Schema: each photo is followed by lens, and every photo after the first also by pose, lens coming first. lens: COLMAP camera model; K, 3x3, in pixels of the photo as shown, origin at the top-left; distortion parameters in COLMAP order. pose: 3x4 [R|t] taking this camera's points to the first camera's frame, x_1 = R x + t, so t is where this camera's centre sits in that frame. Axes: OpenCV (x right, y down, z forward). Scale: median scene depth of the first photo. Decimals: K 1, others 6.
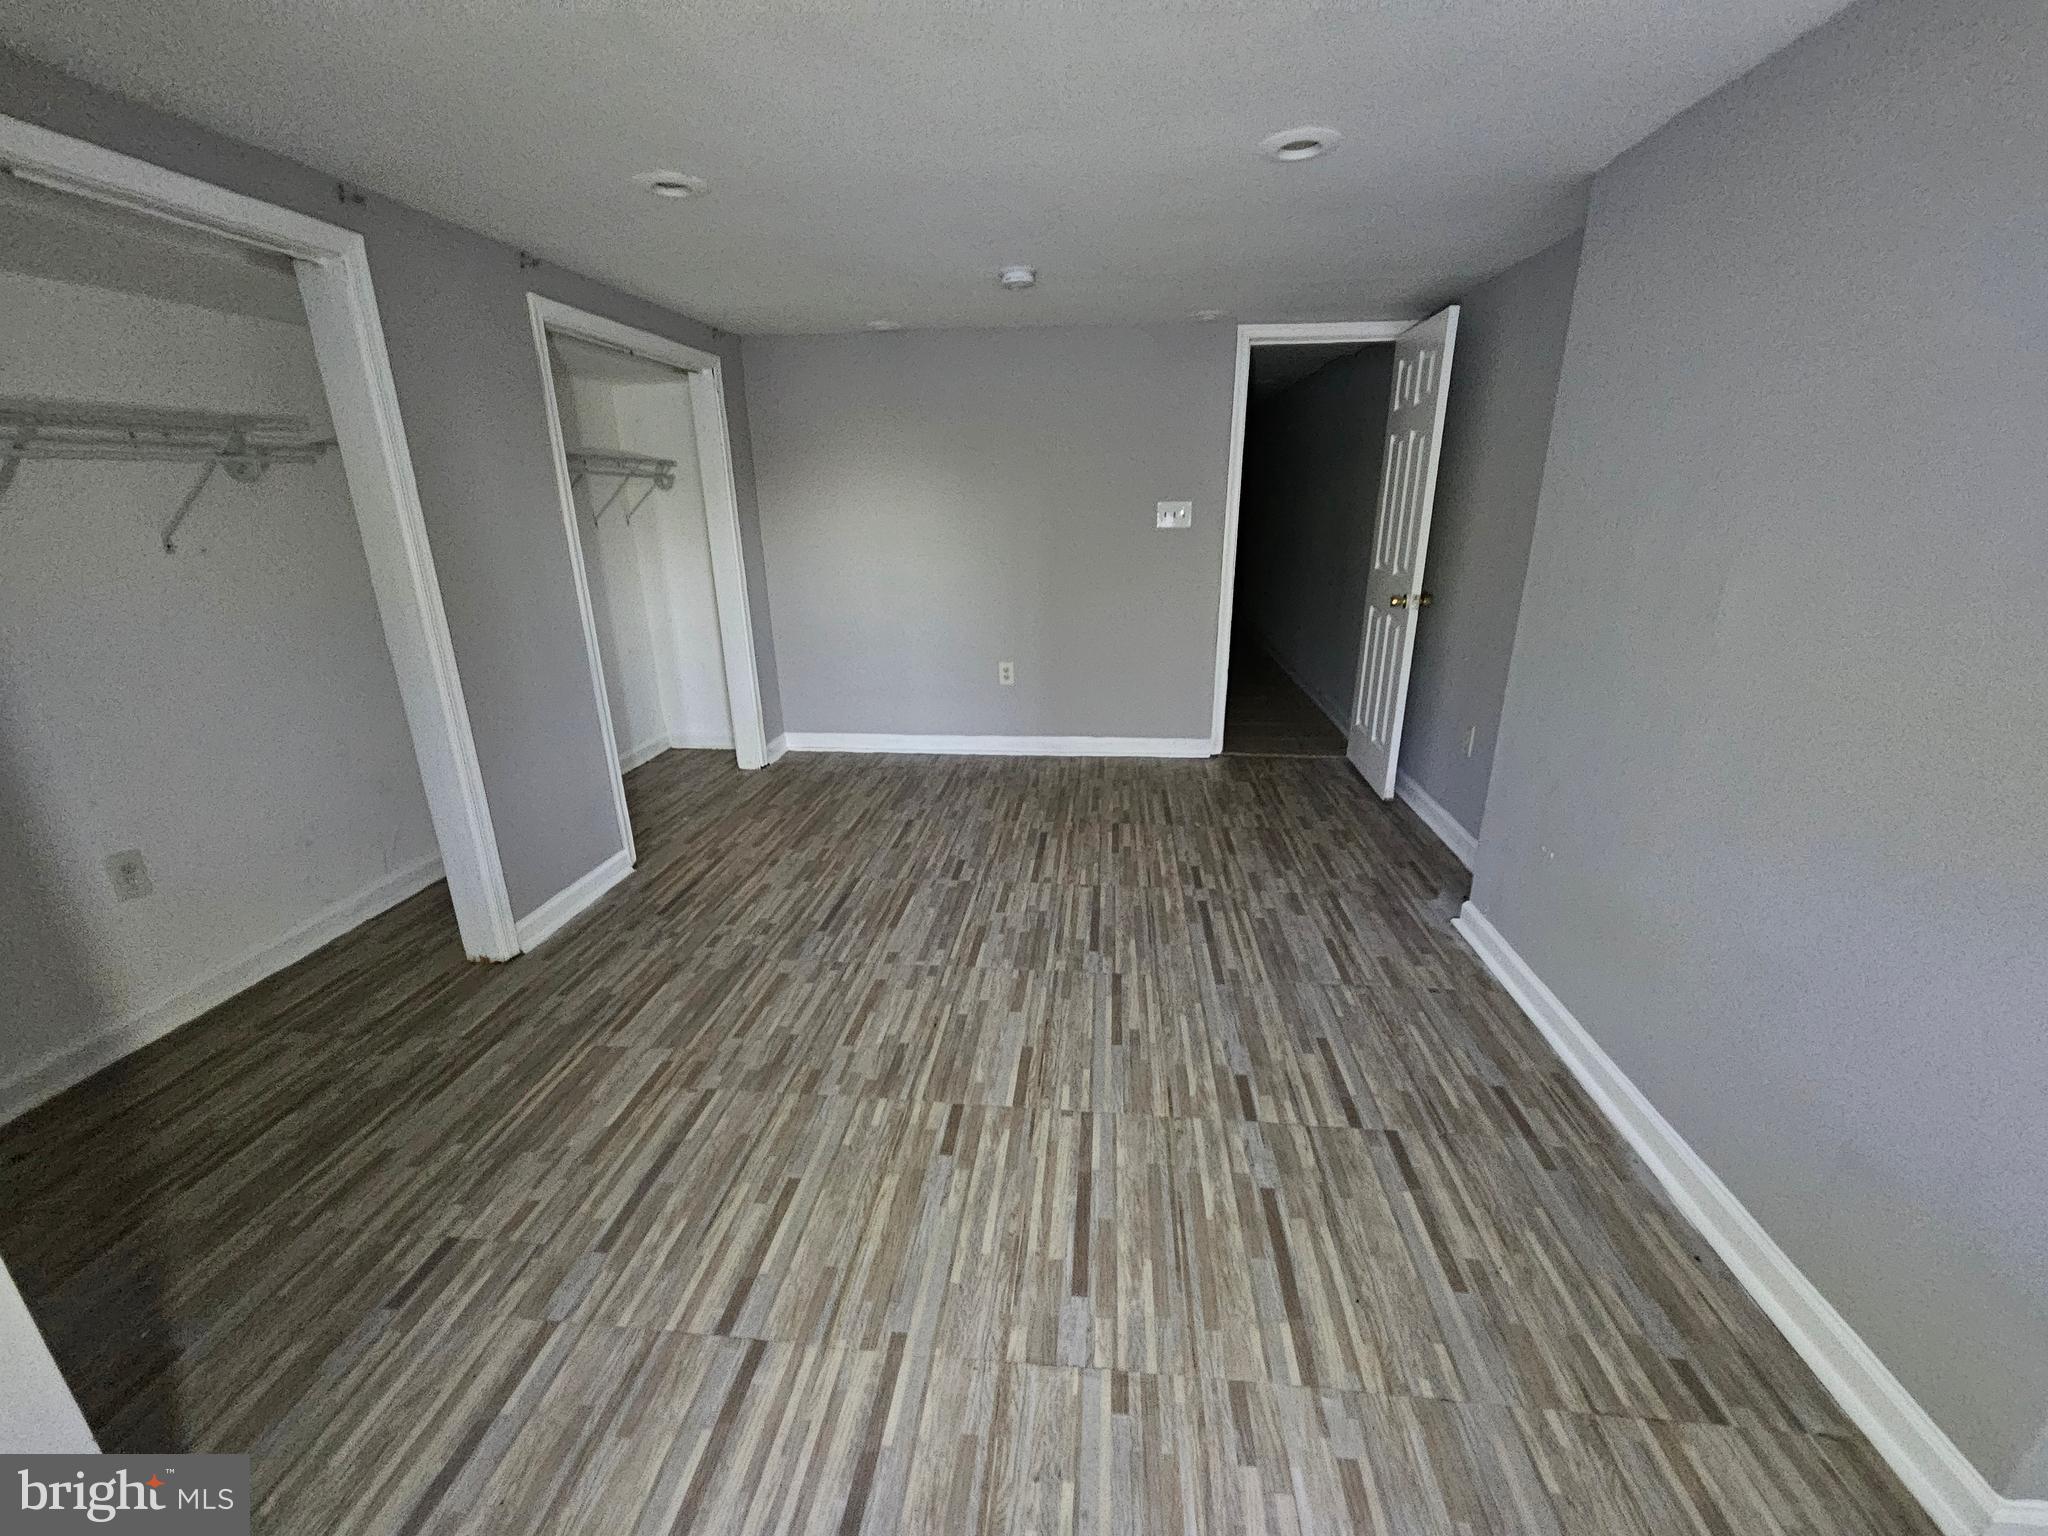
lens RADIAL K [[836.3, 0, 1024.0], [0, 836.3, 768.0], [0, 0, 1]] dist [-0.000981, -0.000775]
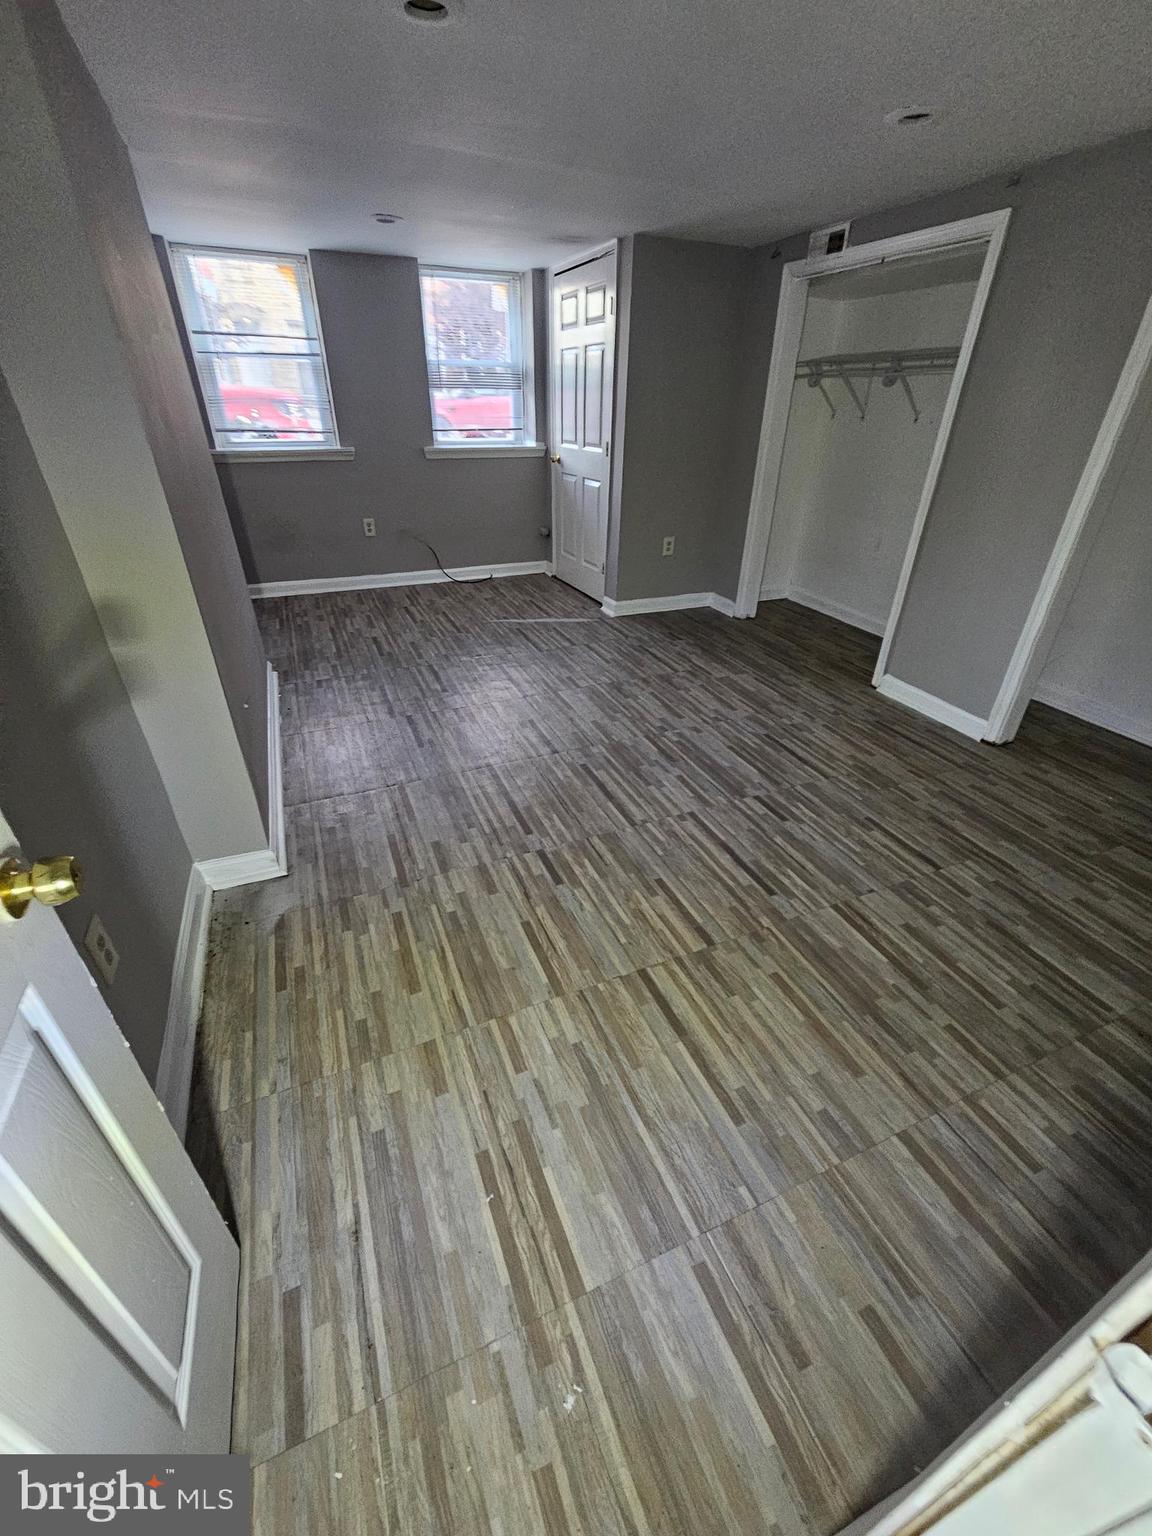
lens RADIAL K [[627.2, 0, 577.5], [0, 627.2, 766.6], [0, 0, 1]] dist [-0.000981, -0.000775]
pose [[-0.873603, 0.248566, -0.418370, 0.504648], [-0.153201, 0.675522, 0.721249, -0.496915], [0.461896, 0.694180, -0.552057, 1.522218]]
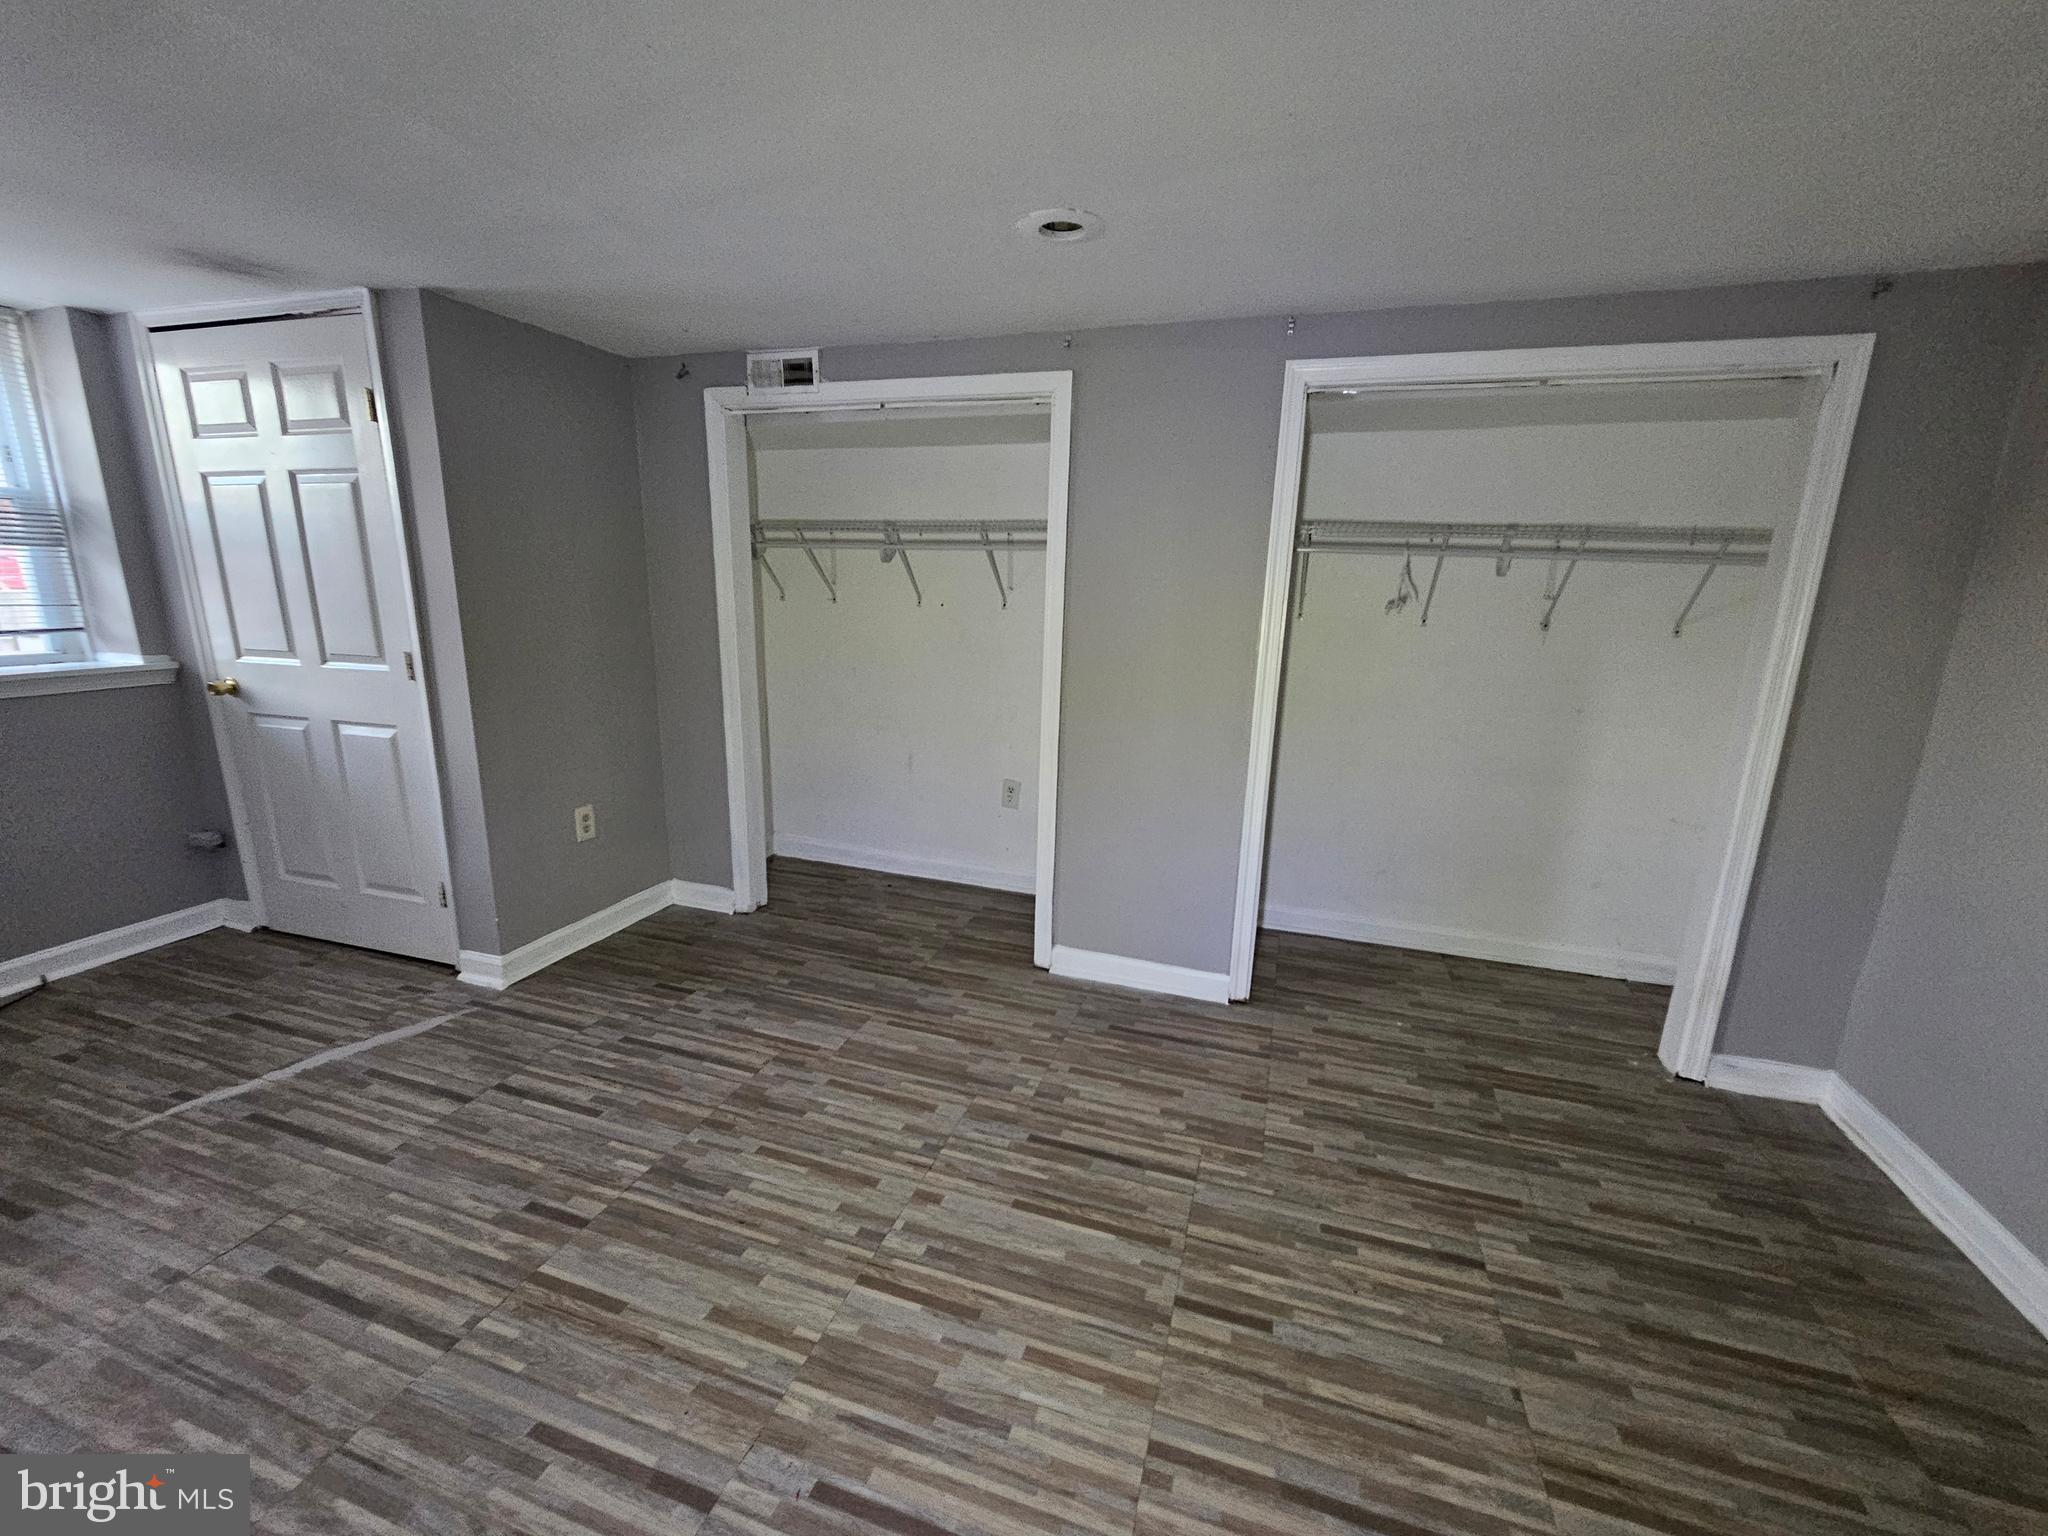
lens RADIAL K [[836.3, 0, 1025.1], [0, 836.3, 769.2], [0, 0, 1]] dist [-0.000981, -0.000775]
pose [[-0.205874, 0.224460, -0.952488, 0.417679], [-0.327608, 0.901365, 0.283222, -0.329606], [0.922111, 0.370350, -0.112032, 0.988628]]
